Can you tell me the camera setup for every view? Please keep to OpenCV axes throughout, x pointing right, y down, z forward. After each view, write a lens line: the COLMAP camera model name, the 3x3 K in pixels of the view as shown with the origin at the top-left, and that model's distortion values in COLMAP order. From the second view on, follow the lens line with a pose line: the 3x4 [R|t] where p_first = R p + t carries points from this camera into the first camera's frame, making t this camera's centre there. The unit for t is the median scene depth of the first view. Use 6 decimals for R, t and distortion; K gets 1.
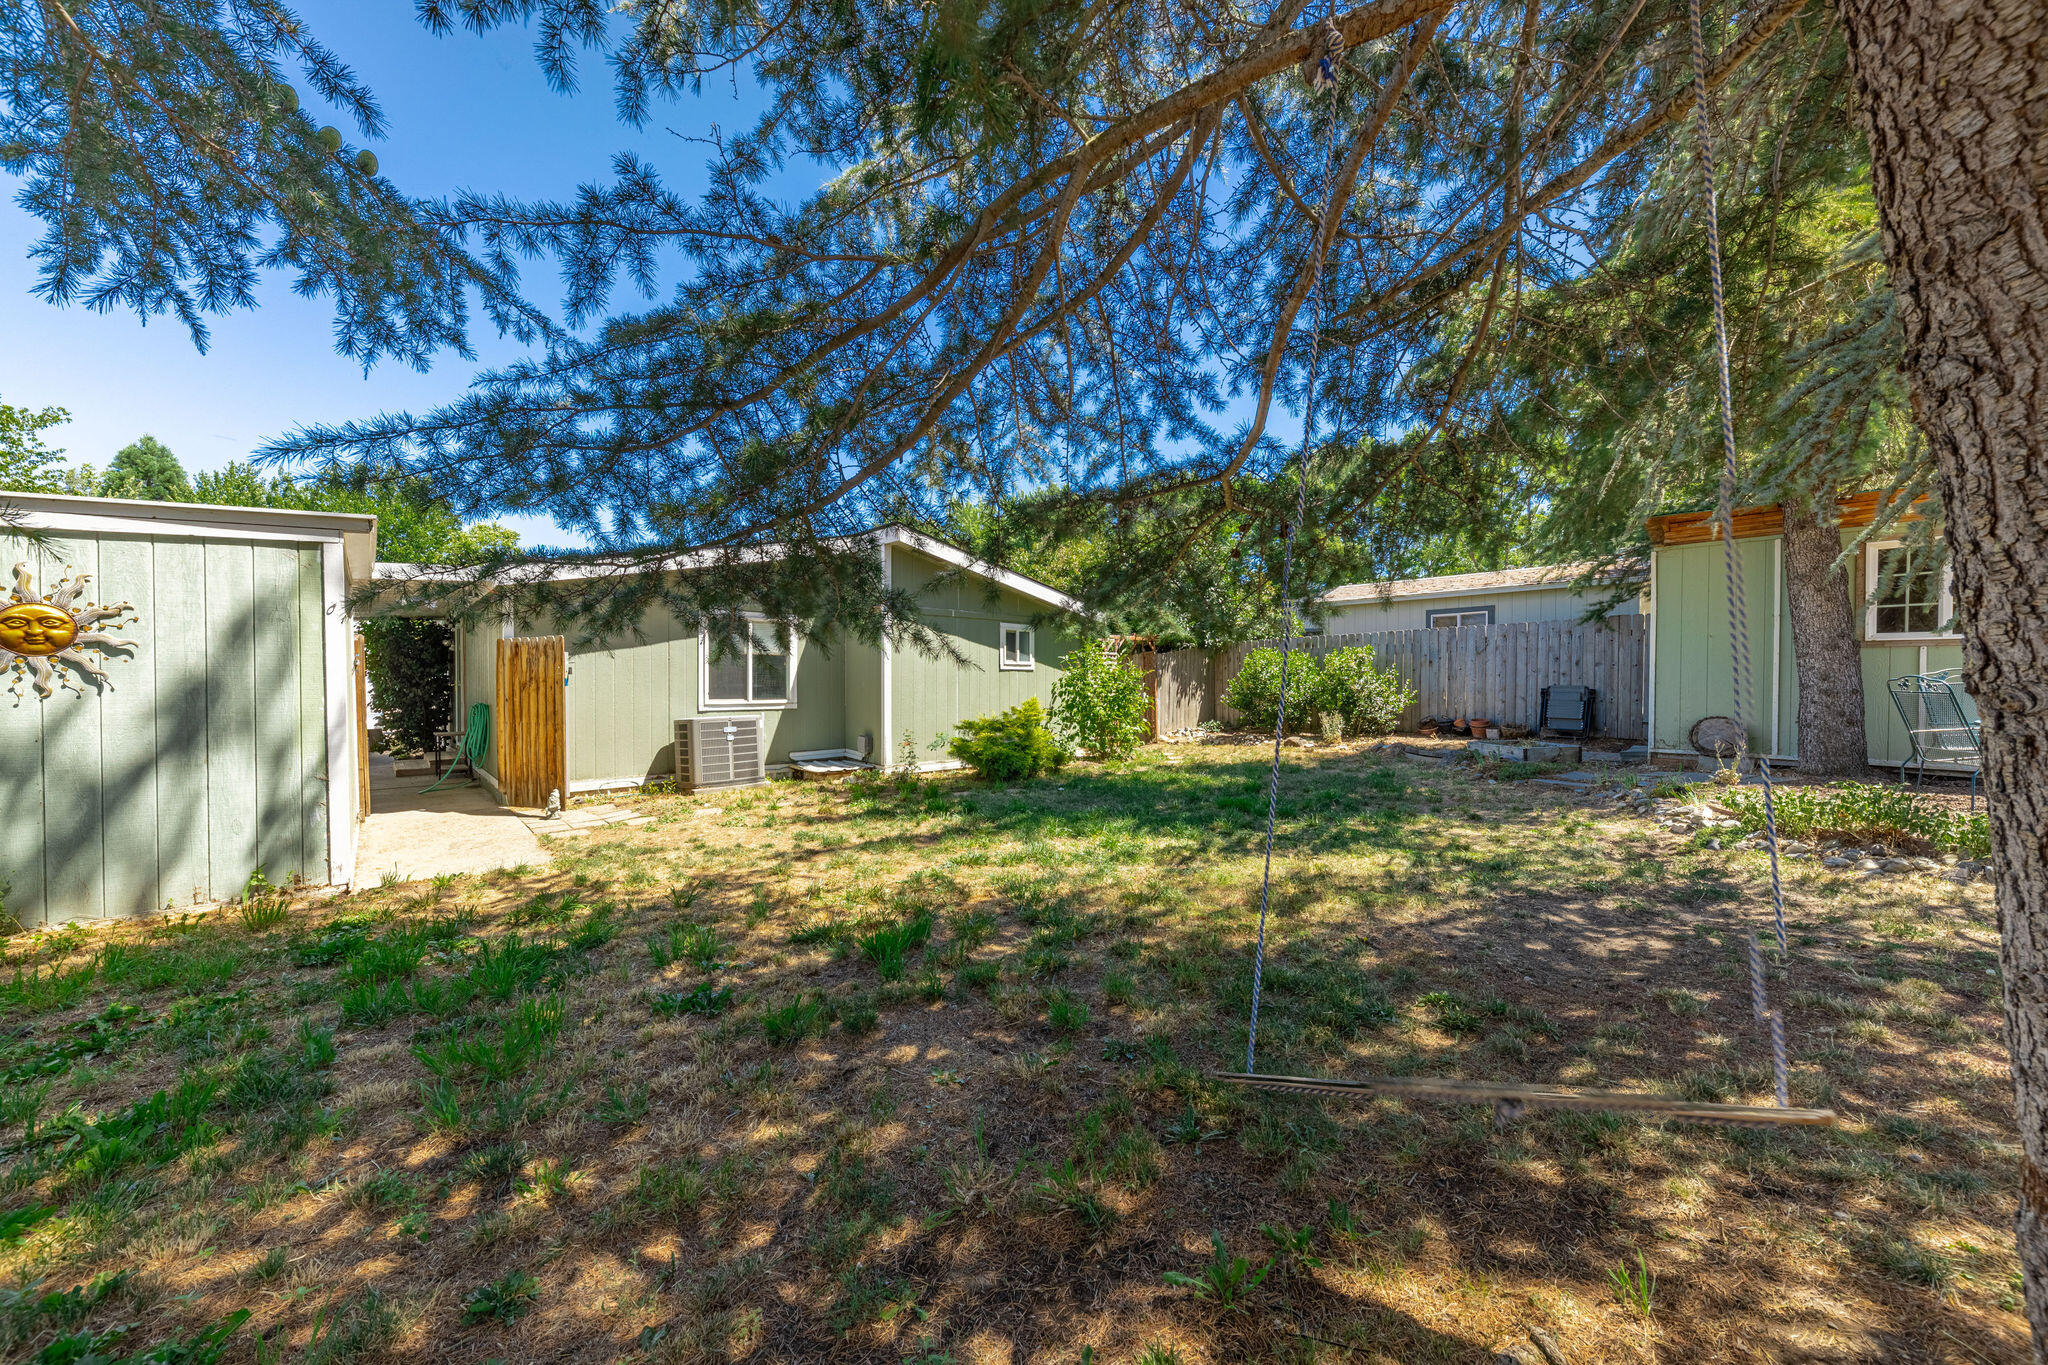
lens RADIAL K [[706.6, 0, 1024.0], [0, 706.6, 682.5], [0, 0, 1]] dist [0.001158, 0.000118]
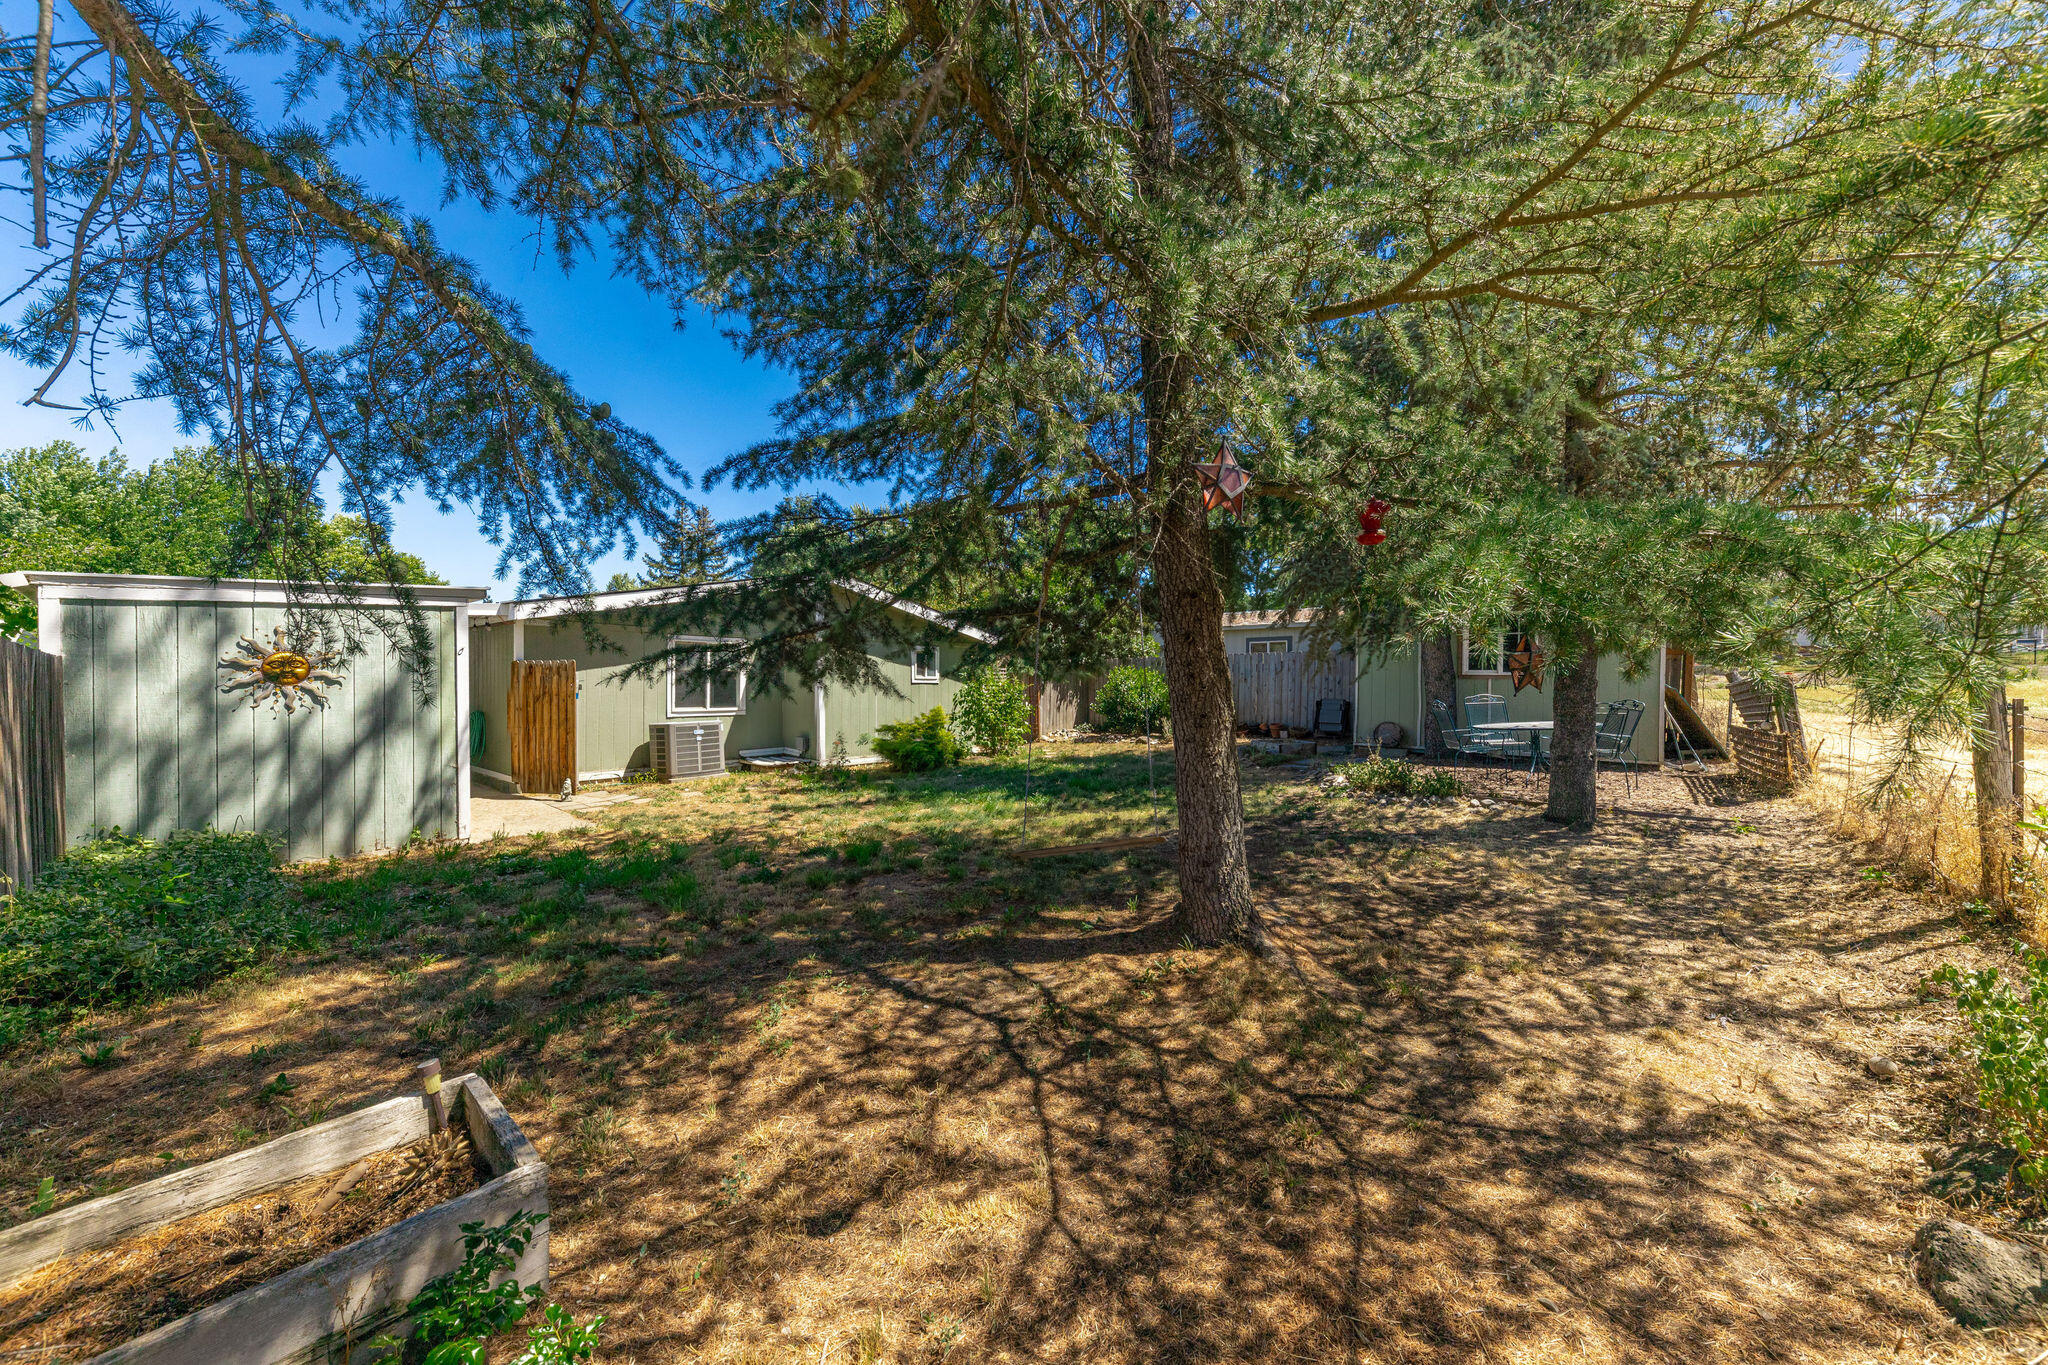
lens RADIAL K [[706.6, 0, 1024.0], [0, 706.6, 682.5], [0, 0, 1]] dist [0.001158, 0.000118]
pose [[0.990709, 0.007600, 0.135790, -0.008661], [-0.007574, 0.999971, -0.000705, -0.024468], [-0.135791, -0.000330, 0.990737, -0.322503]]
